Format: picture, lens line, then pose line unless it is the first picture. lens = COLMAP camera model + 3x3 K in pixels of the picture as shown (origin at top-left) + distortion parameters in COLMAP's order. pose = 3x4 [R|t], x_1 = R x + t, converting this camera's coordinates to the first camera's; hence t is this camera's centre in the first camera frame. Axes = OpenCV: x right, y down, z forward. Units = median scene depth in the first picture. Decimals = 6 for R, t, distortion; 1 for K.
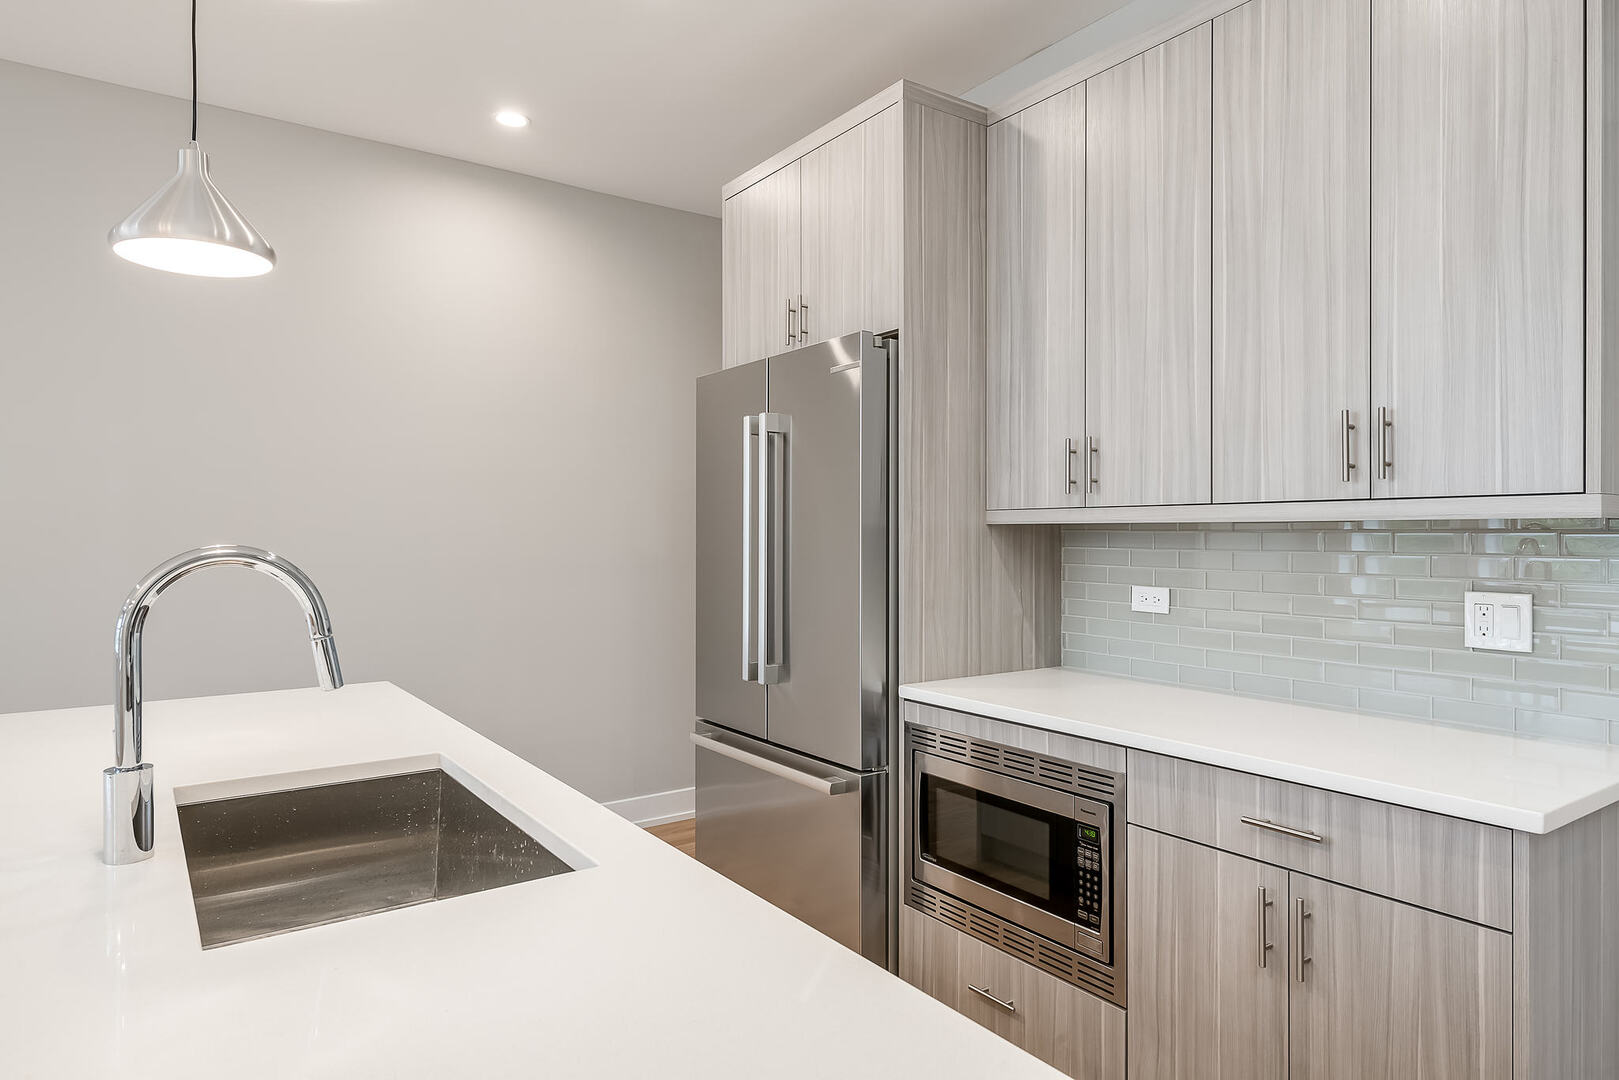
lens RADIAL K [[973.1, 0, 809.5], [0, 973.1, 540.0], [0, 0, 1]] dist [0.011927, 0.000533]
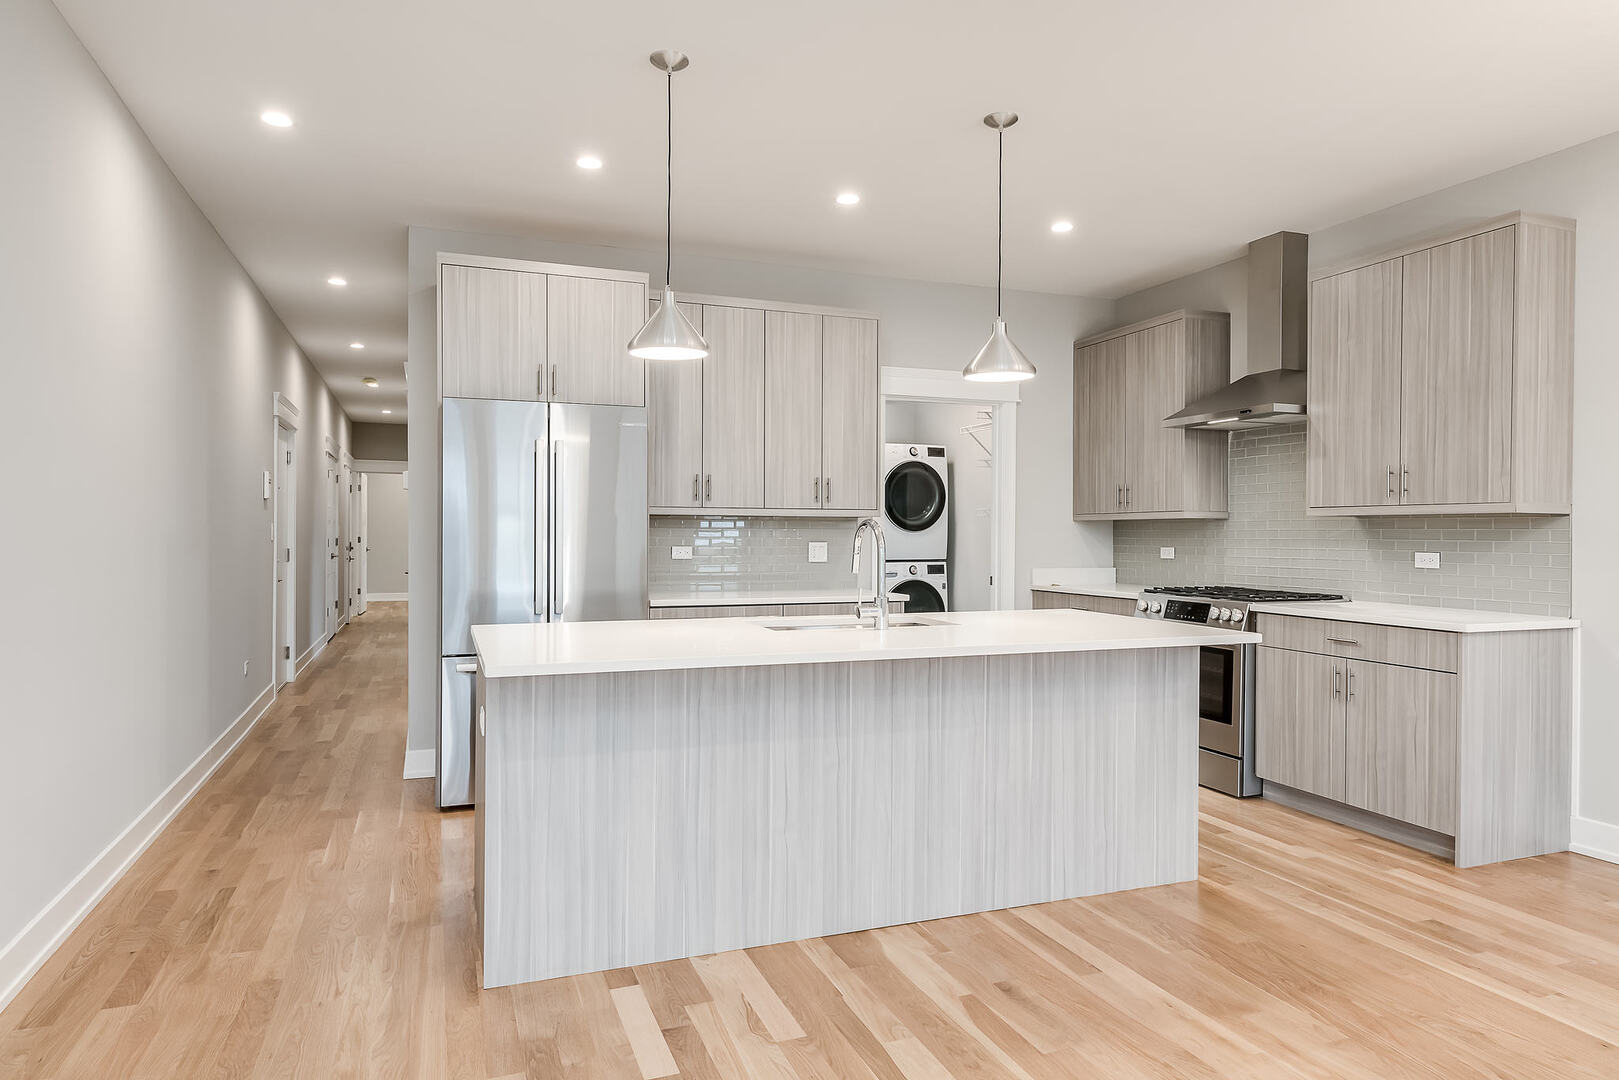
lens RADIAL K [[973.1, 0, 809.5], [0, 973.1, 540.0], [0, 0, 1]] dist [0.011927, 0.000533]
pose [[0.239665, -0.006458, 0.970834, -2.015450], [0.001689, 0.999979, 0.006235, 0.028153], [-0.970854, 0.000146, 0.239671, 0.321275]]
